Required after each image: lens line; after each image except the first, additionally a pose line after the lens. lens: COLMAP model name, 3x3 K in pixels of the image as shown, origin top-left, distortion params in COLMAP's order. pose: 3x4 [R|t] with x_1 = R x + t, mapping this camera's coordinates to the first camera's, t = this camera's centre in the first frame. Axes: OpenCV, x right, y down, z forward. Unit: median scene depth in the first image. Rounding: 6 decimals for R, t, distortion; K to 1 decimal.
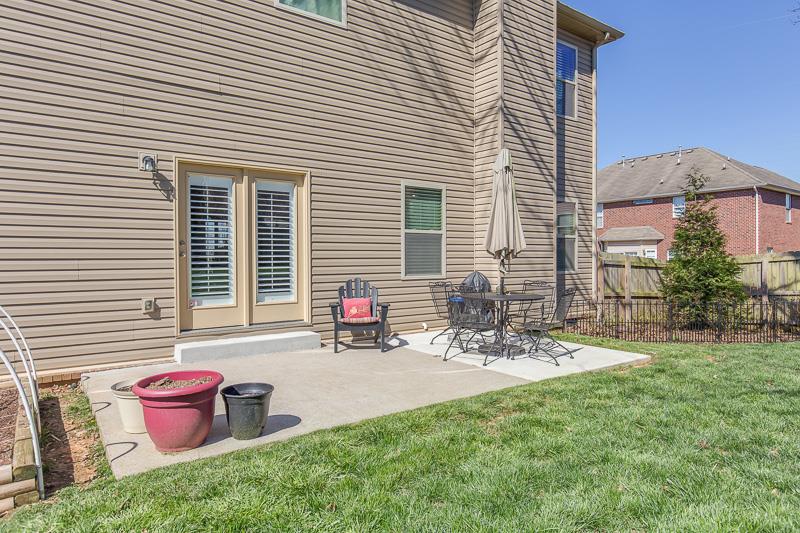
lens RADIAL K [[519.7, 0, 400.0], [0, 519.7, 266.5], [0, 0, 1]] dist [-0.003844, -0.001873]
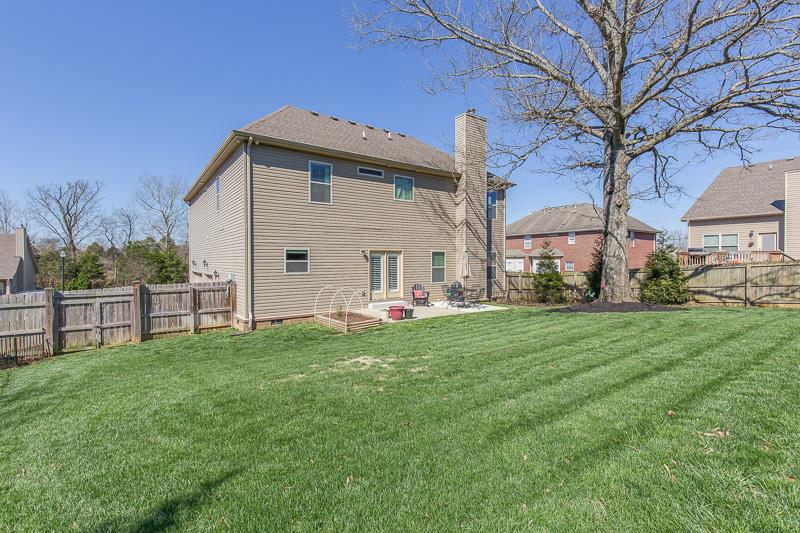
lens RADIAL K [[359.2, 0, 401.8], [0, 359.2, 262.1], [0, 0, 1]] dist [0.010244, -0.000696]
pose [[0.999884, -0.000827, -0.015186, -0.135407], [0.000660, 0.999940, -0.010973, -0.077149], [0.015195, 0.010961, 0.999824, -1.062720]]
